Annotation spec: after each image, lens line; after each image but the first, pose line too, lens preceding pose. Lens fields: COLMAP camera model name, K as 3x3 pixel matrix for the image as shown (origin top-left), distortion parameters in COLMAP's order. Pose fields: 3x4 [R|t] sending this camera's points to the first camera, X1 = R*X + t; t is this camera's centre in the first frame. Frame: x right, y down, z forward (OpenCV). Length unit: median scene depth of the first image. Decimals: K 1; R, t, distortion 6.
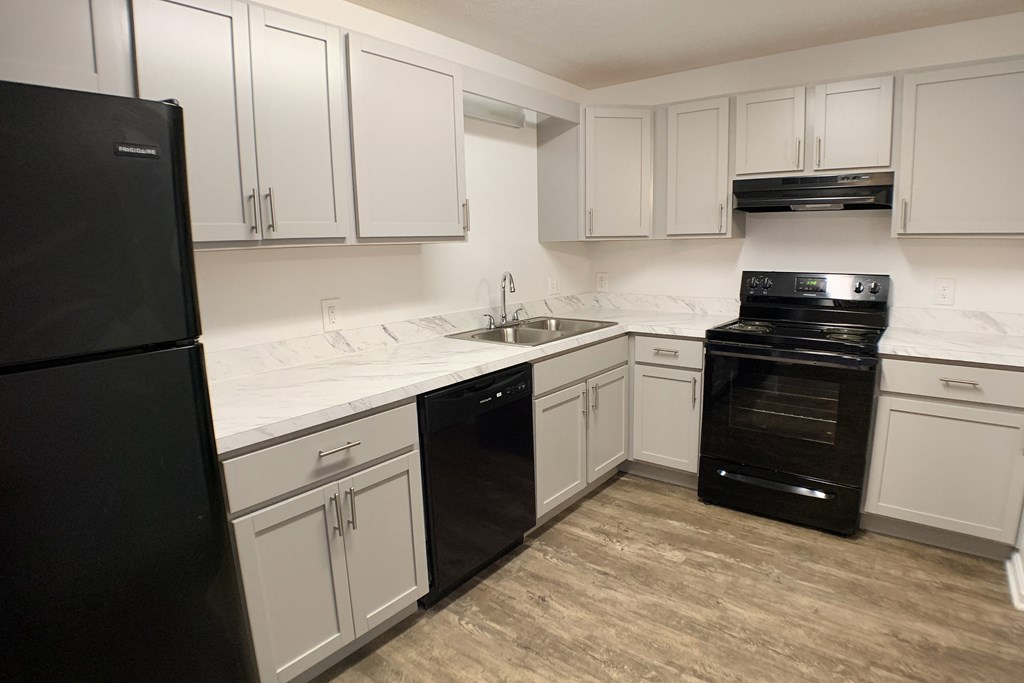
lens RADIAL K [[557.7, 0, 512.0], [0, 557.7, 341.5], [0, 0, 1]] dist [-0.071915, 0.000714]
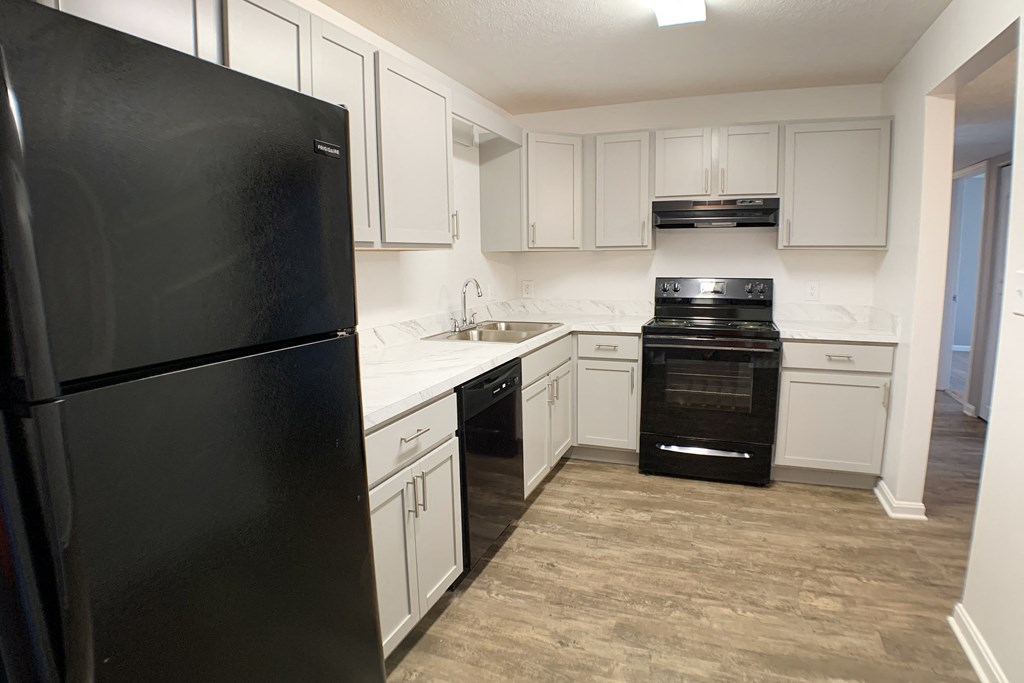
lens RADIAL K [[560.5, 0, 512.0], [0, 560.5, 341.5], [0, 0, 1]] dist [-0.027242, -0.082533]
pose [[0.954753, -0.034778, 0.295360, -0.310244], [0.043490, 0.998790, -0.022975, 0.031123], [-0.294204, 0.034781, 0.955110, -0.073456]]
